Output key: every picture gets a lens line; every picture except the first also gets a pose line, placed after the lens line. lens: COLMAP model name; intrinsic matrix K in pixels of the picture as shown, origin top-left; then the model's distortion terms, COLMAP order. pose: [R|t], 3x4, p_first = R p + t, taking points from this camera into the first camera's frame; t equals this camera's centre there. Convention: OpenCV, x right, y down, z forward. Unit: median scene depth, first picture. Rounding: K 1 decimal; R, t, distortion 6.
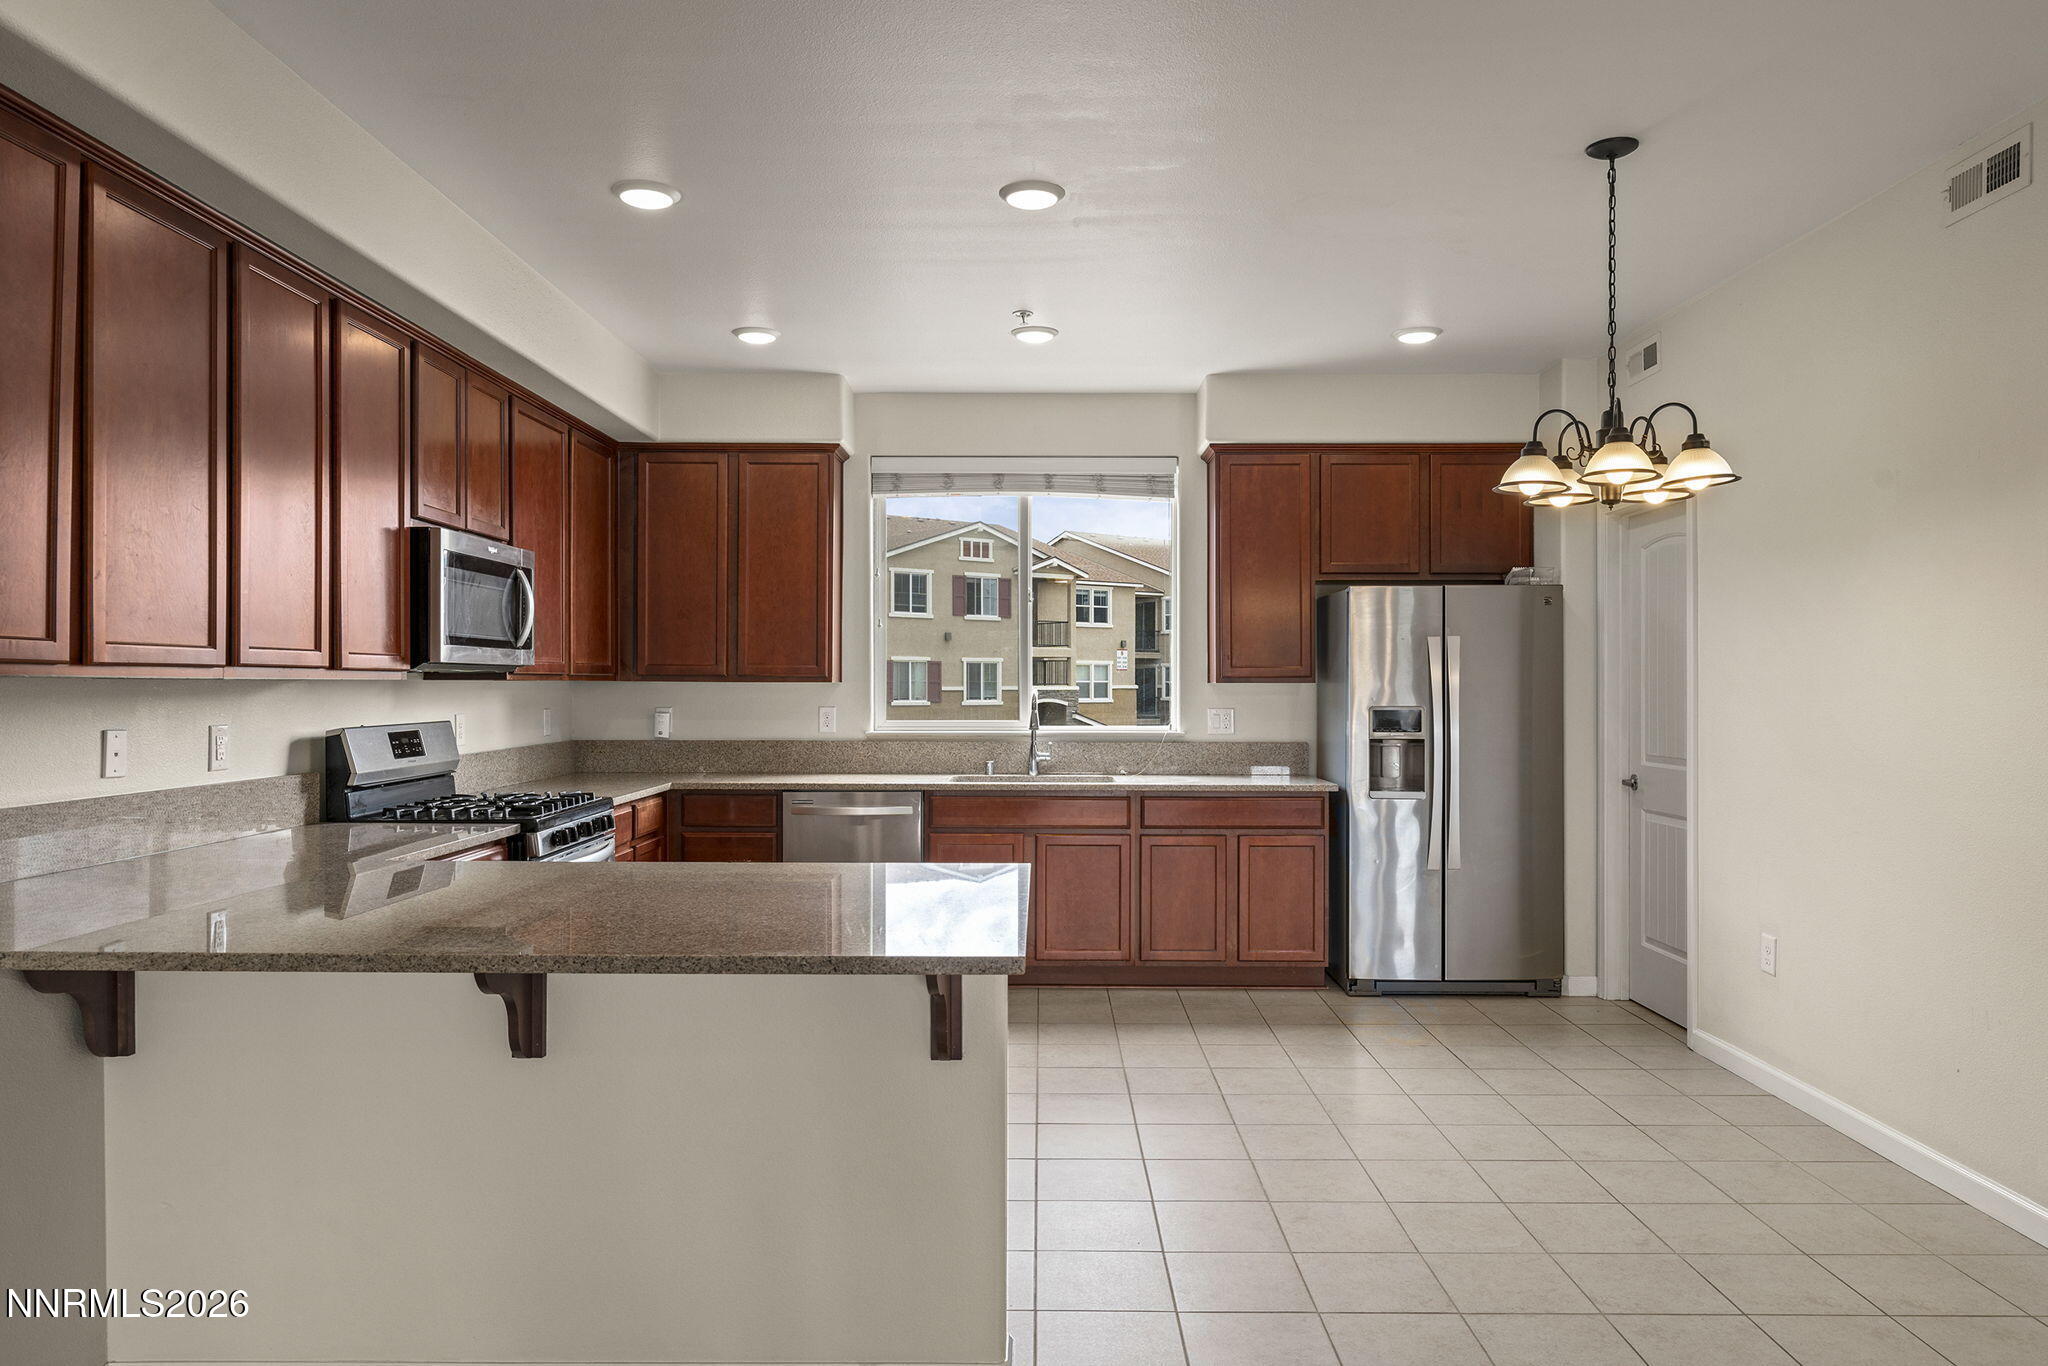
lens RADIAL K [[1347.5, 0, 1024.0], [0, 1347.5, 683.0], [0, 0, 1]] dist [-0.002976, -0.000570]
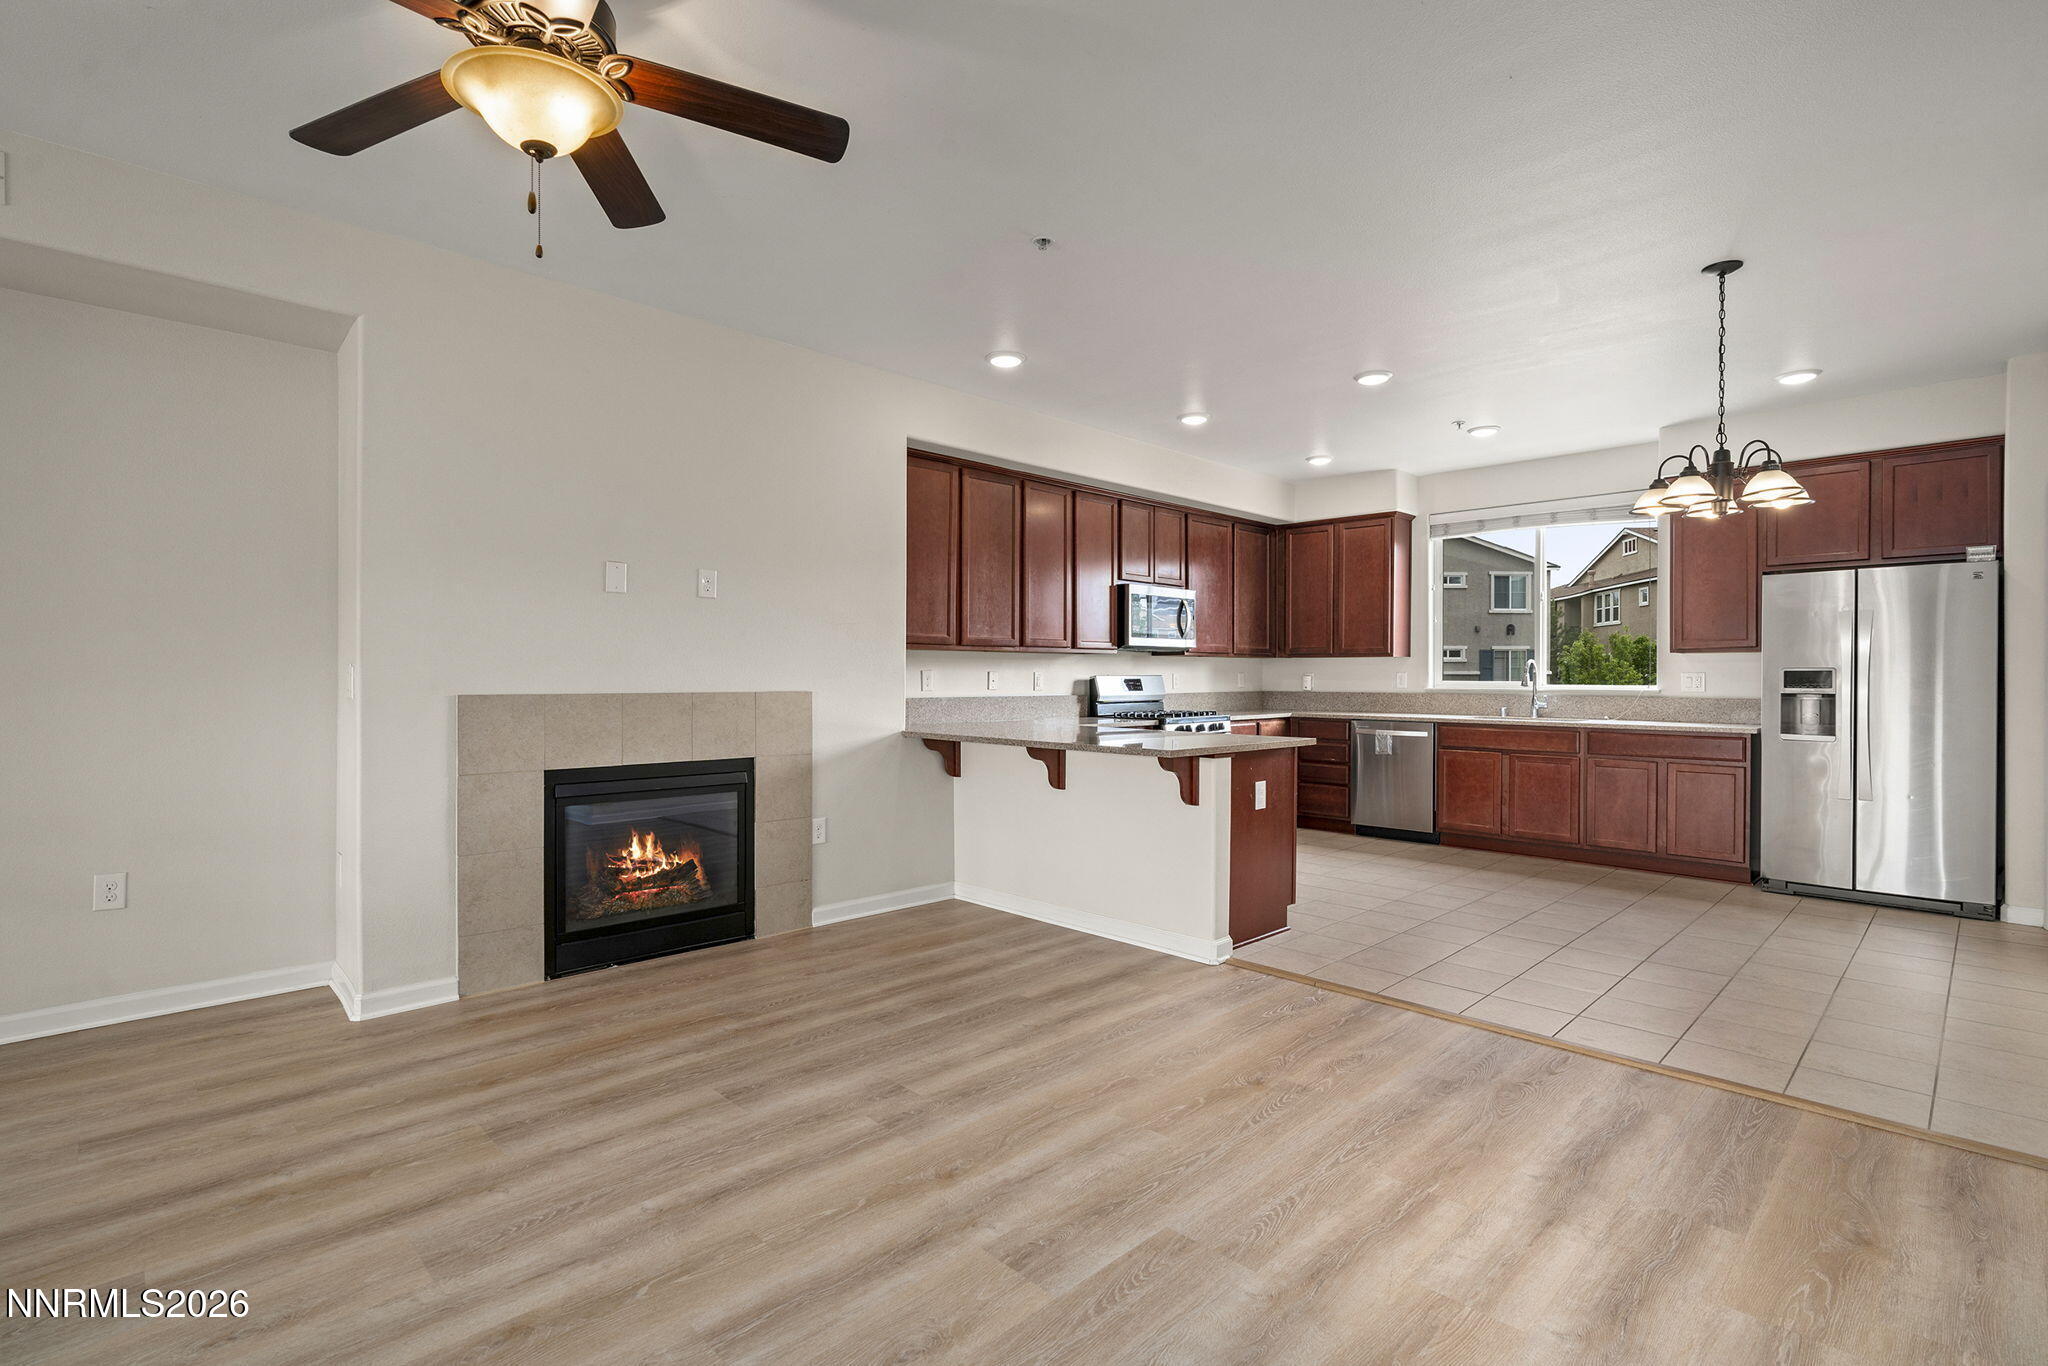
lens RADIAL K [[948.6, 0, 1012.8], [0, 948.6, 681.8], [0, 0, 1]] dist [-0.001723, -0.000255]
pose [[0.705258, 0.005165, -0.708932, 0.381209], [-0.000081, 0.999974, 0.007206, 0.023881], [0.708951, -0.005025, 0.705240, -0.160330]]
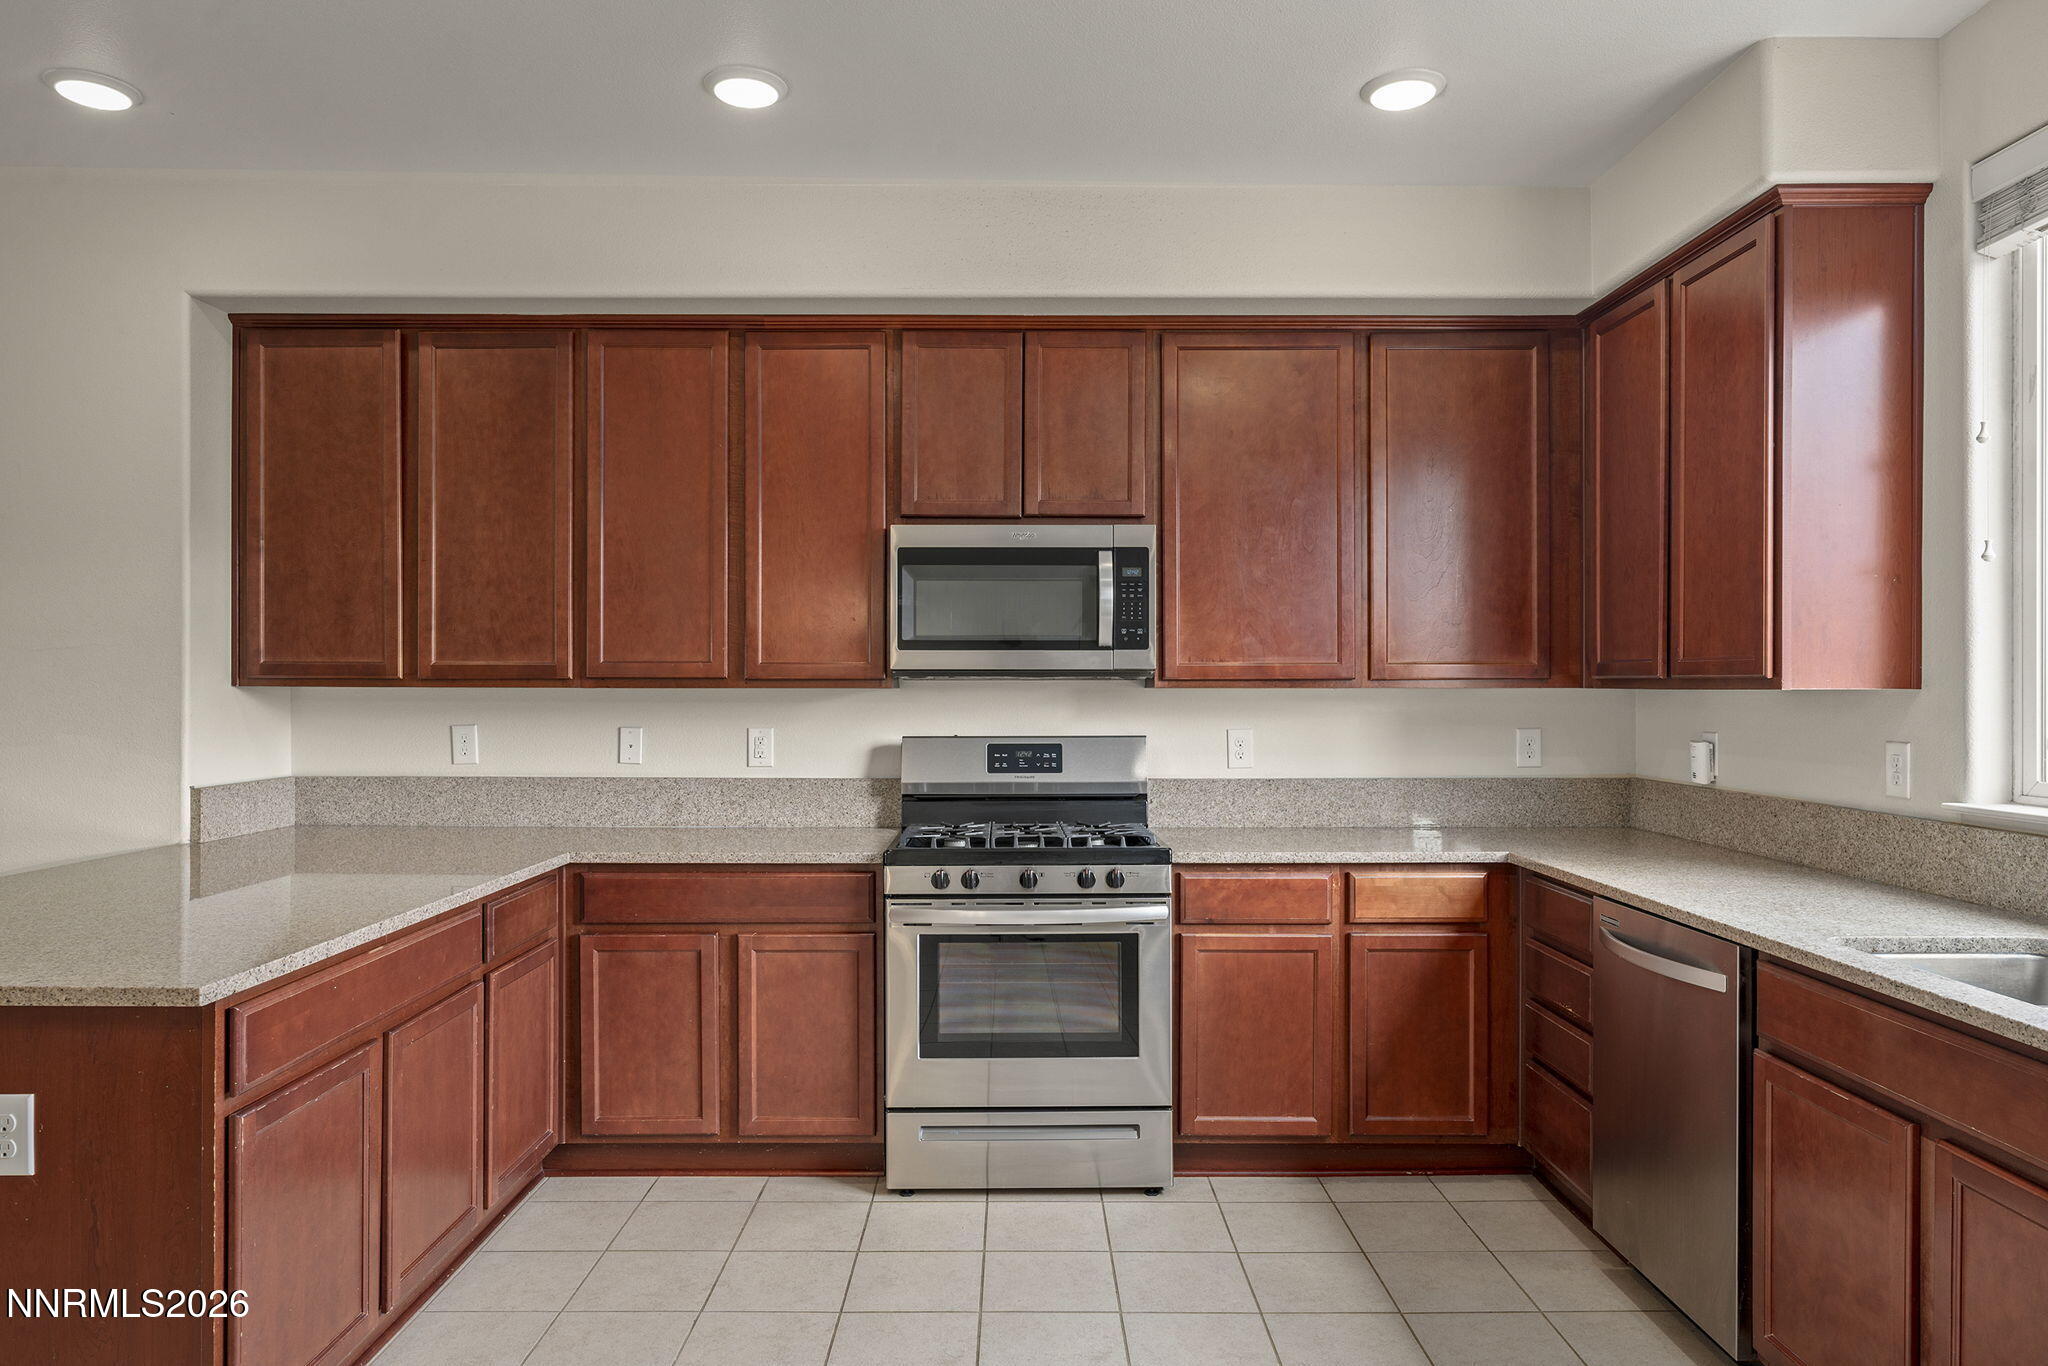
lens RADIAL K [[1274.8, 0, 1023.2], [0, 1274.8, 693.1], [0, 0, 1]] dist [-0.002922, -0.000592]
pose [[0.017811, -0.002246, -0.999839, 0.327839], [0.000044, 0.999997, -0.002246, 0.002465], [0.999841, -0.000004, 0.017811, 0.783279]]
